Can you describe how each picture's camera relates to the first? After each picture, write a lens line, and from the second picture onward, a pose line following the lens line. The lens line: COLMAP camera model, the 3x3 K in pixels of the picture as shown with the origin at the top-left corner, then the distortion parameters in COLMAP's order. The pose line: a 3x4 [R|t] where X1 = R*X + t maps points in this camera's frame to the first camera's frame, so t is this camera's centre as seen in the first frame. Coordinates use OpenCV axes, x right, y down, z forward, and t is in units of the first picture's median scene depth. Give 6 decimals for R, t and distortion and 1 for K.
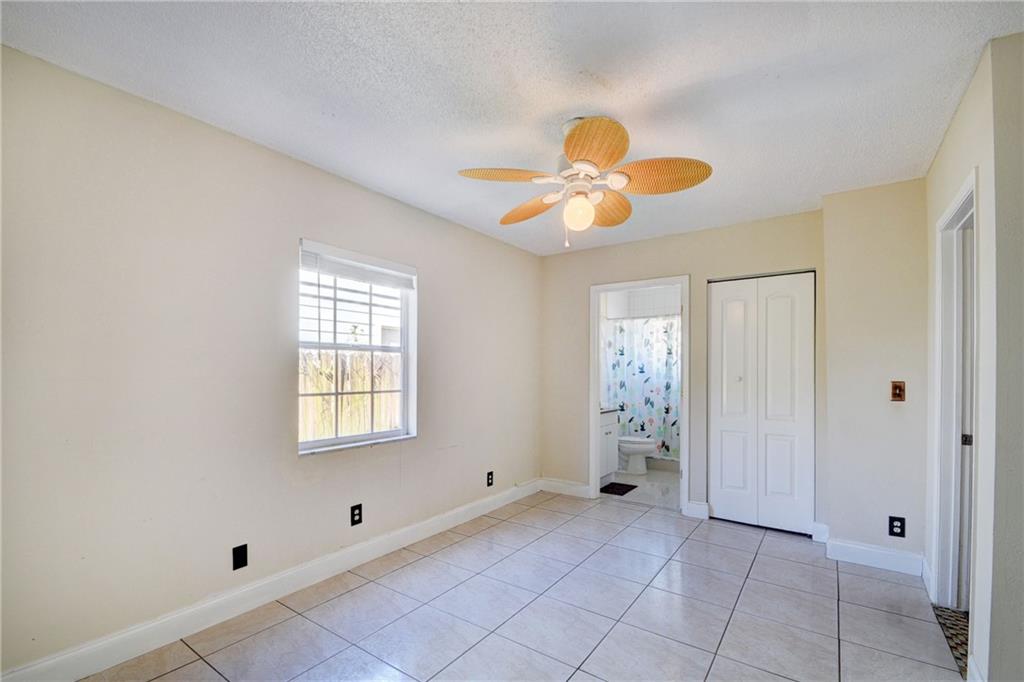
lens RADIAL K [[450.9, 0, 504.6], [0, 450.9, 367.6], [0, 0, 1]] dist [-0.003457, -0.000547]
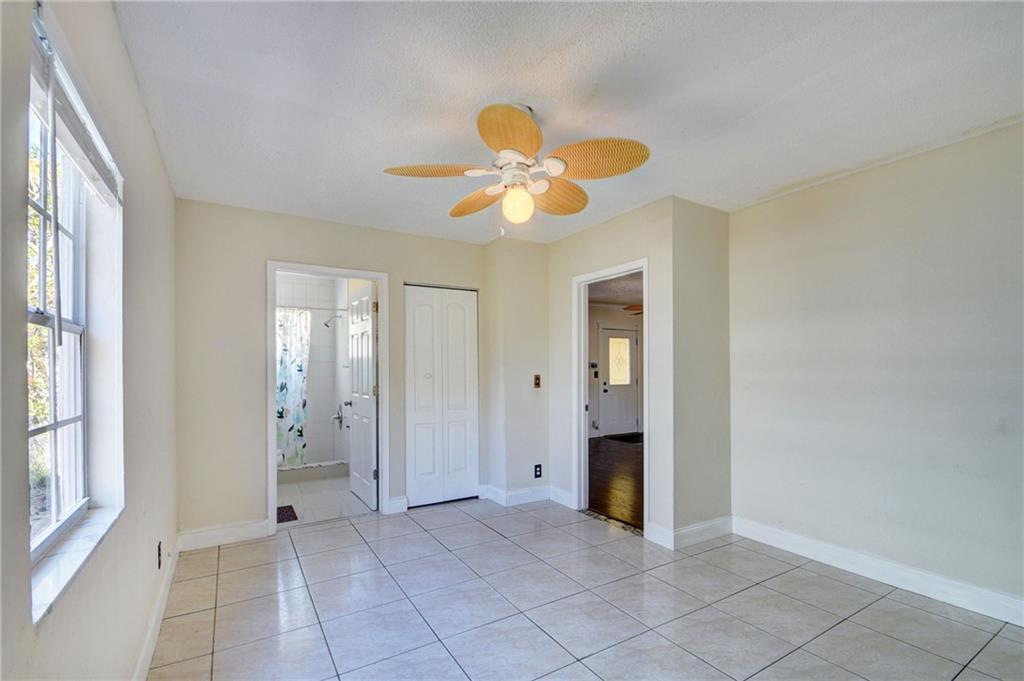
lens RADIAL K [[450.9, 0, 504.6], [0, 450.9, 367.1], [0, 0, 1]] dist [-0.003457, -0.000547]
pose [[0.390741, -0.003991, 0.920492, -0.445922], [0.001031, 0.999992, 0.003898, -0.000990], [-0.920500, -0.000574, 0.390742, 0.402396]]
